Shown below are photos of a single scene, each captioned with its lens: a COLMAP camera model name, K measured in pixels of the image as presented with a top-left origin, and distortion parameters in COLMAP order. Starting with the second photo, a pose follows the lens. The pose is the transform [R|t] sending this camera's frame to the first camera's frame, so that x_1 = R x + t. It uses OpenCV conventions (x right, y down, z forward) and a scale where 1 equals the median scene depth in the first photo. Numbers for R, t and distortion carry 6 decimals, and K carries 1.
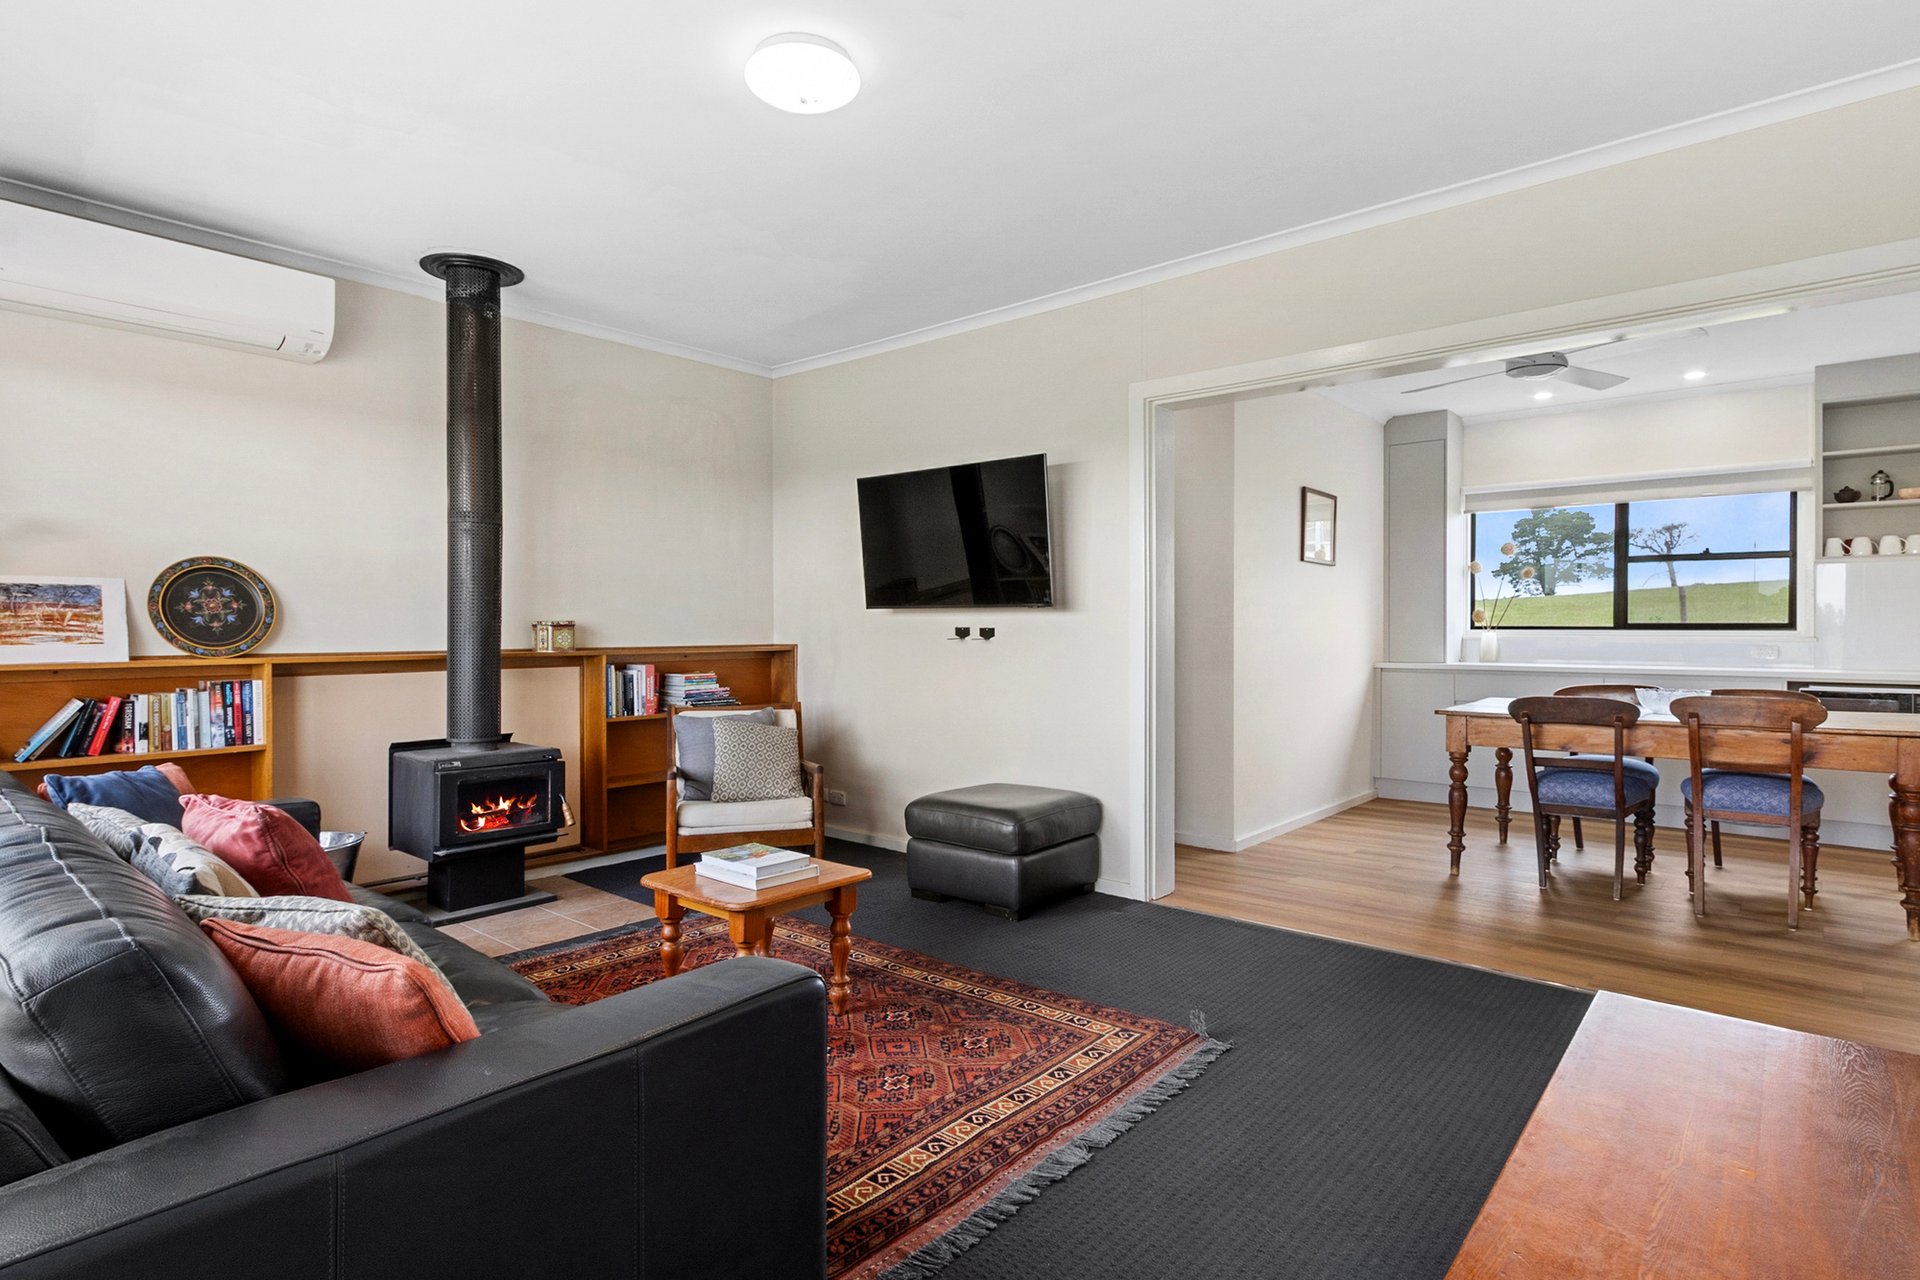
lens RADIAL K [[1005.0, 0, 962.2], [0, 1005.0, 628.6], [0, 0, 1]] dist [0.015218, 0.002256]
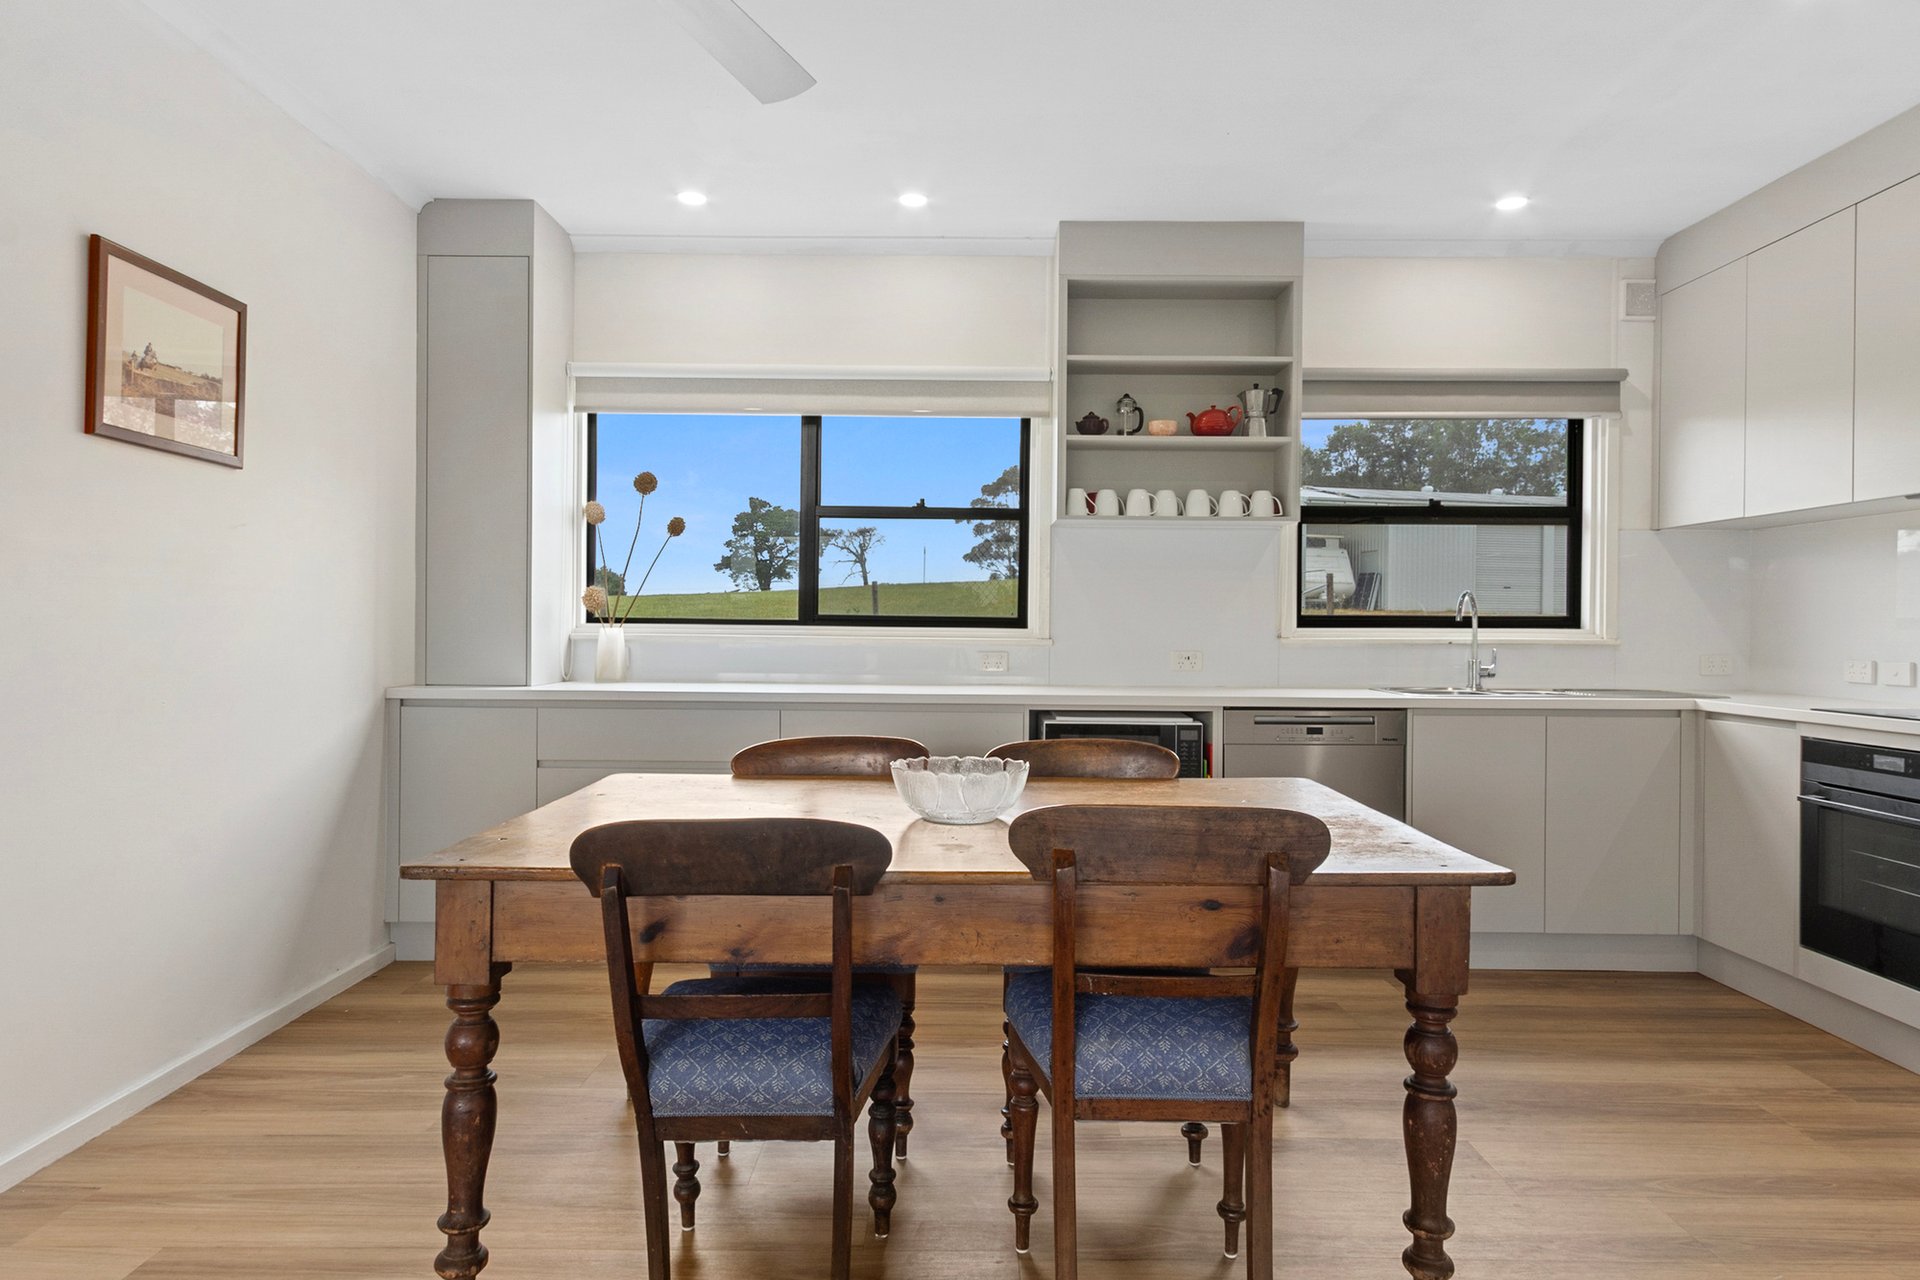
lens RADIAL K [[1125.4, 0, 941.7], [0, 1125.4, 644.1], [0, 0, 1]] dist [0.017098, 0.002082]
pose [[0.777087, -0.003064, 0.629386, 0.285869], [-0.009406, 0.999820, 0.016481, 0.000823], [-0.629323, -0.018727, 0.776918, 0.423128]]
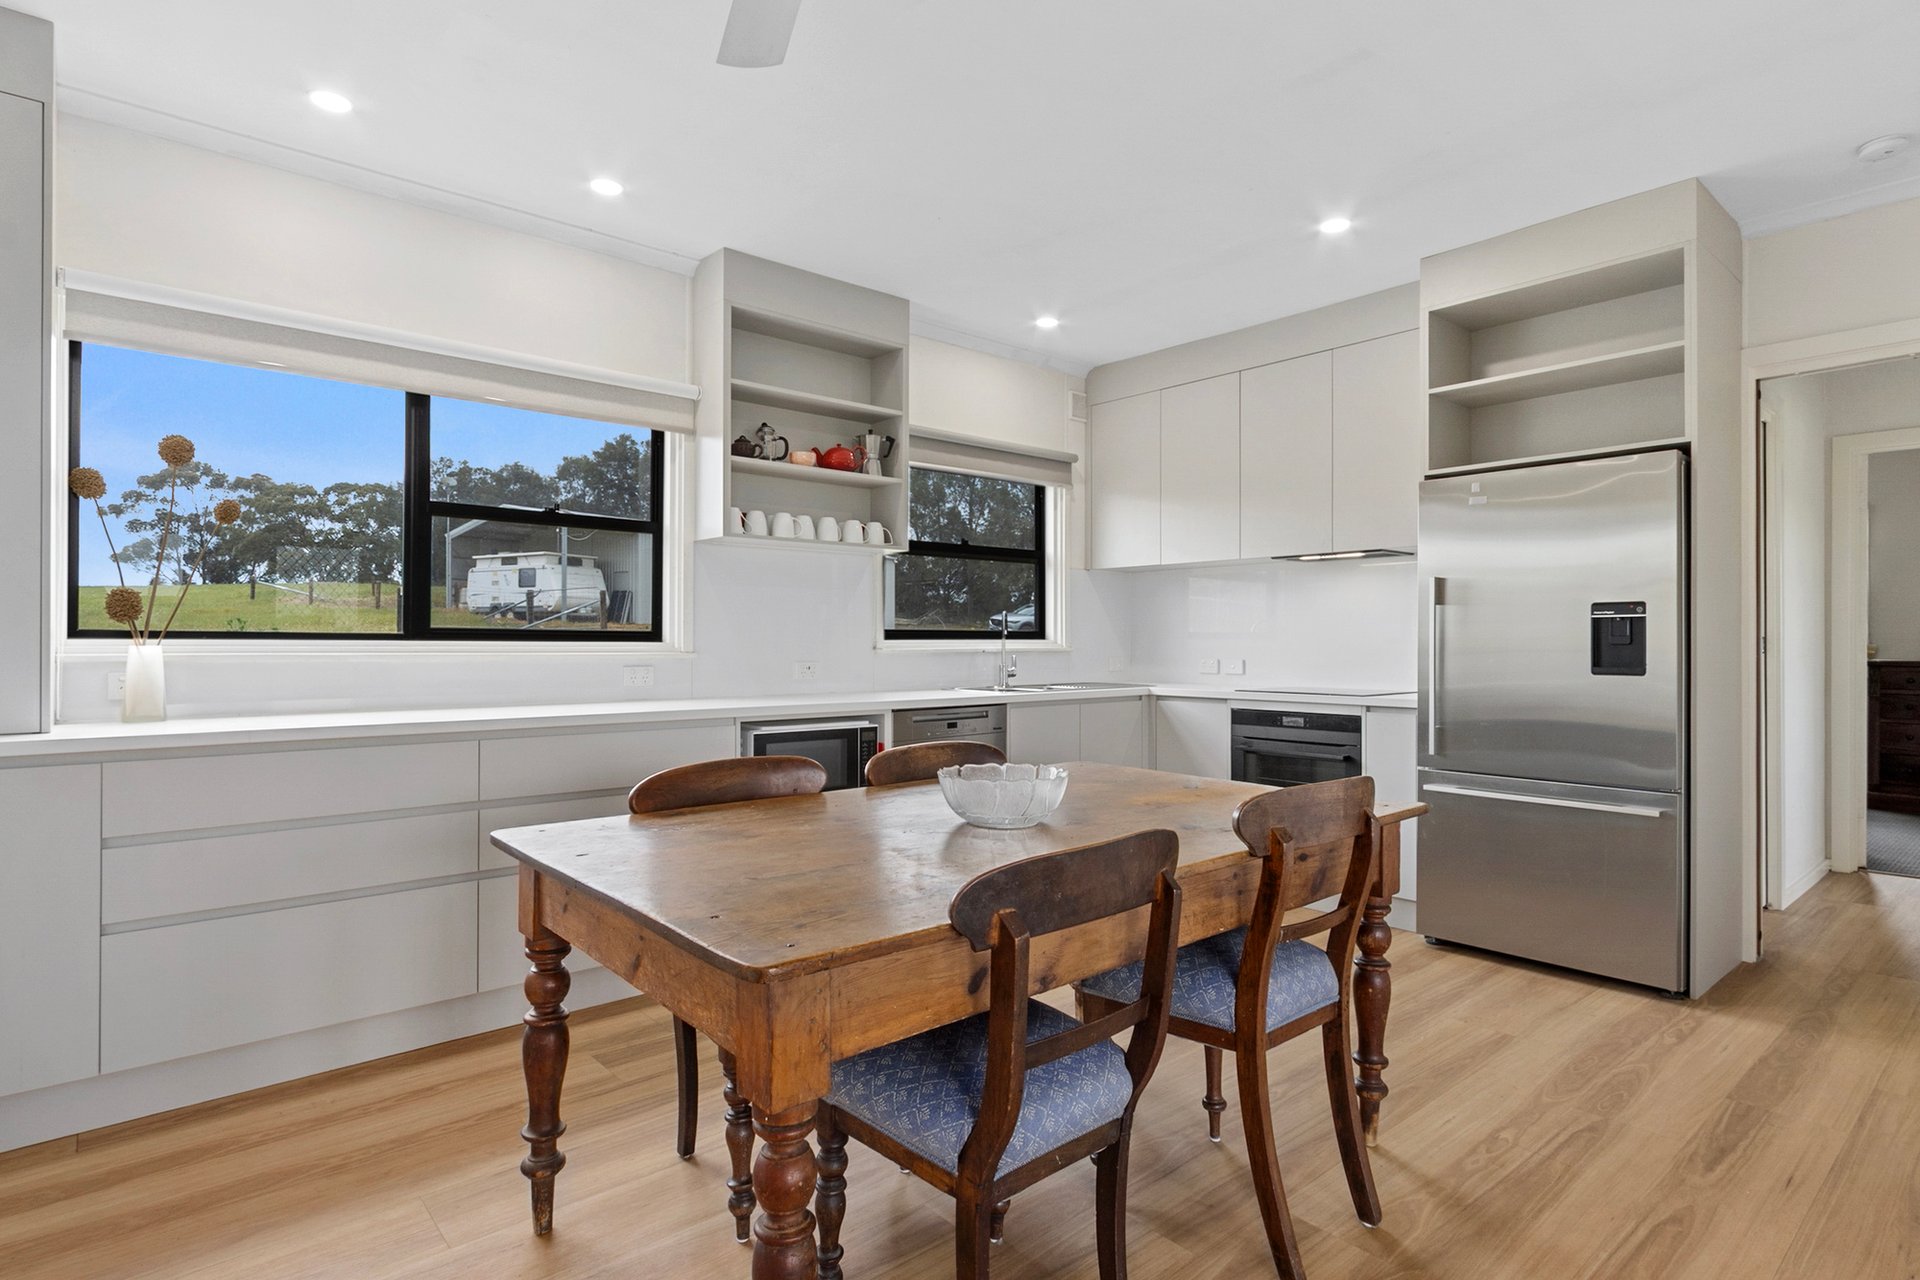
lens RADIAL K [[1005.0, 0, 961.2], [0, 1005.0, 641.4], [0, 0, 1]] dist [0.015218, 0.002256]
pose [[0.162593, 0.001270, 0.986692, 0.185461], [-0.003665, 0.999993, -0.000683, 0.001424], [-0.986686, -0.003505, 0.162597, 0.642225]]
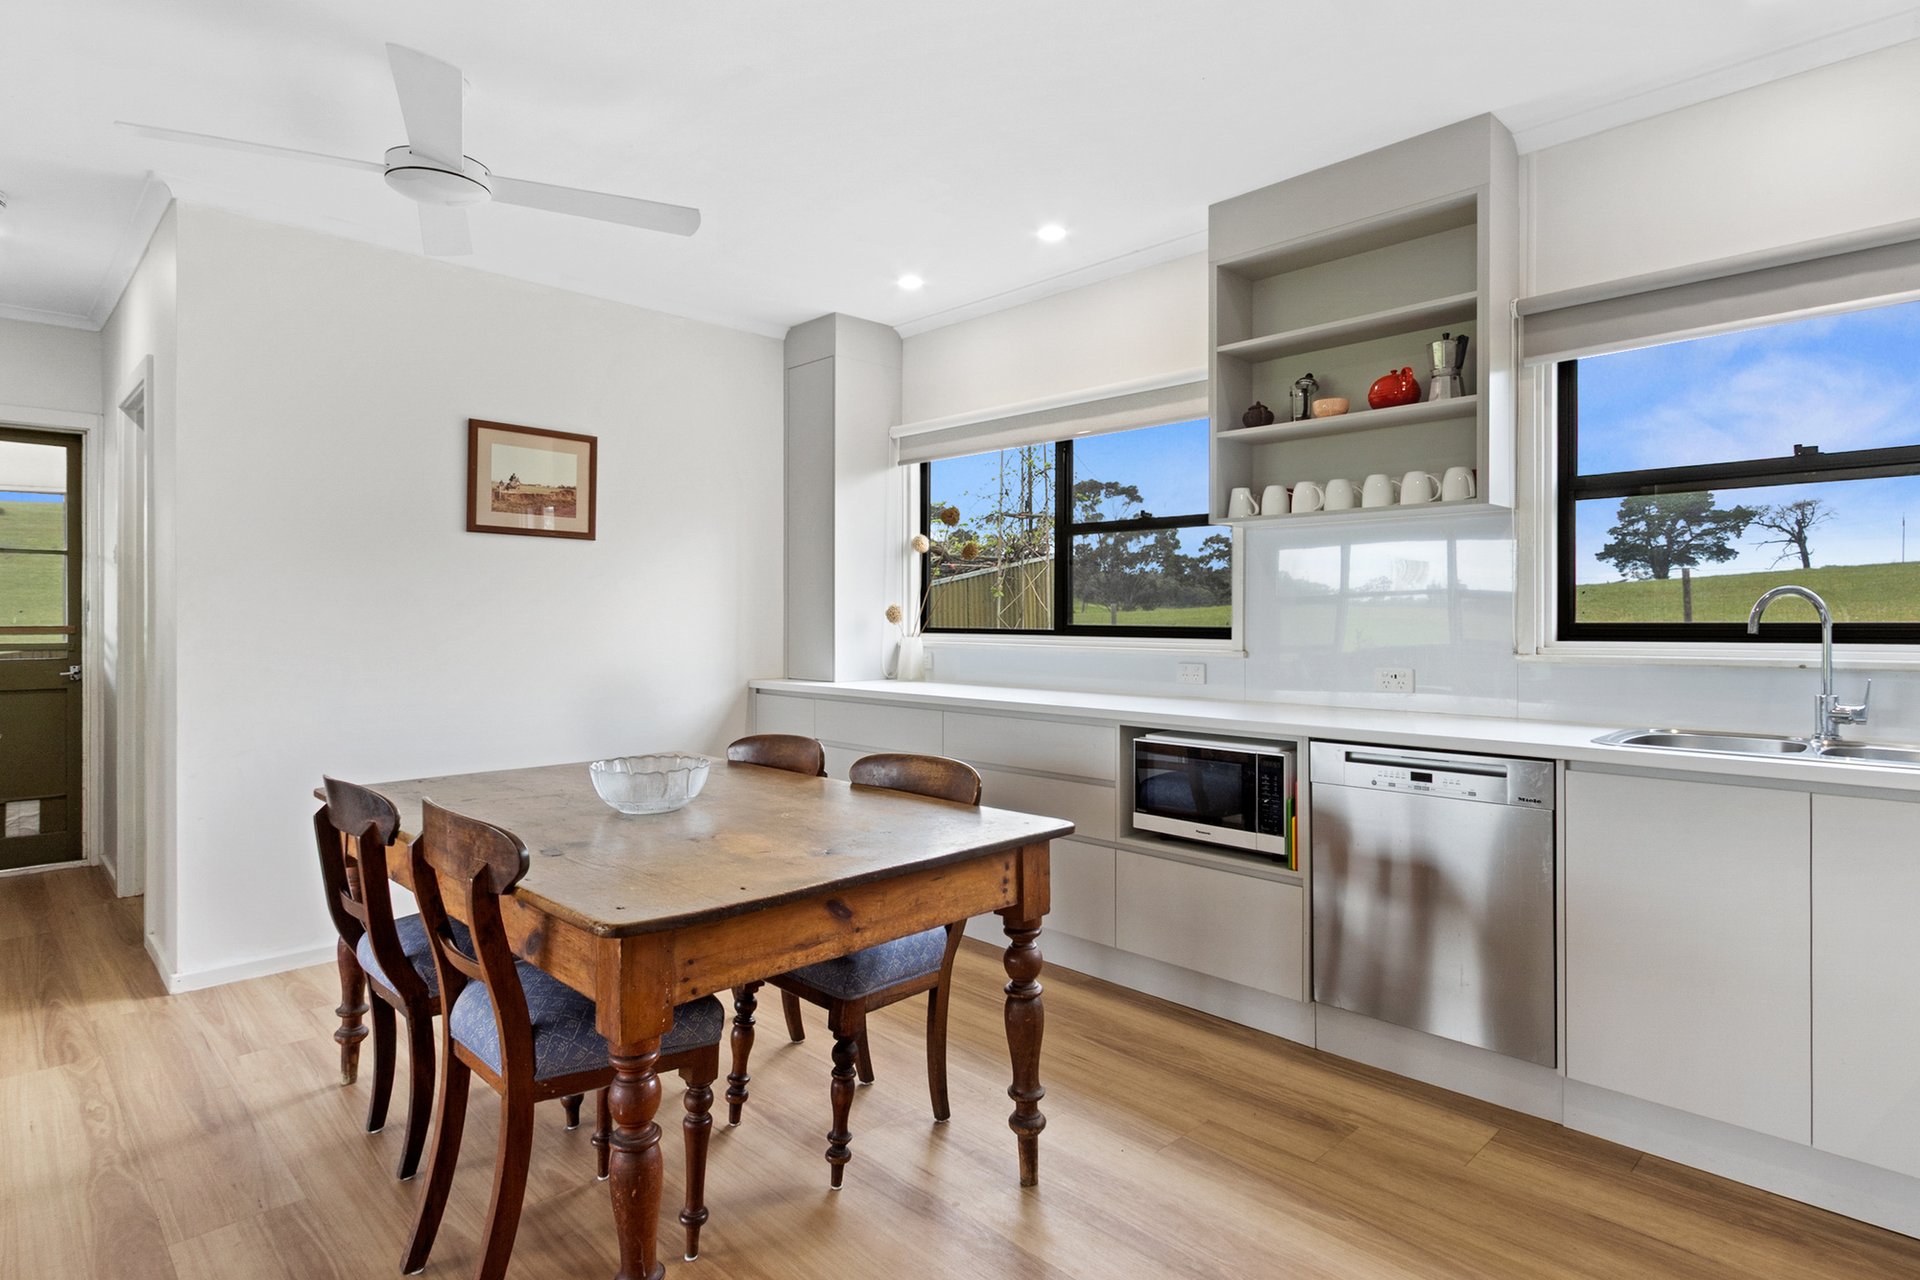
lens RADIAL K [[1005.0, 0, 958.0], [0, 1005.0, 625.2], [0, 0, 1]] dist [0.015218, 0.002256]
pose [[0.995486, -0.000895, -0.094899, 0.649447], [0.001775, 0.999956, 0.009184, -0.011074], [0.094887, -0.009310, 0.995445, 0.336216]]
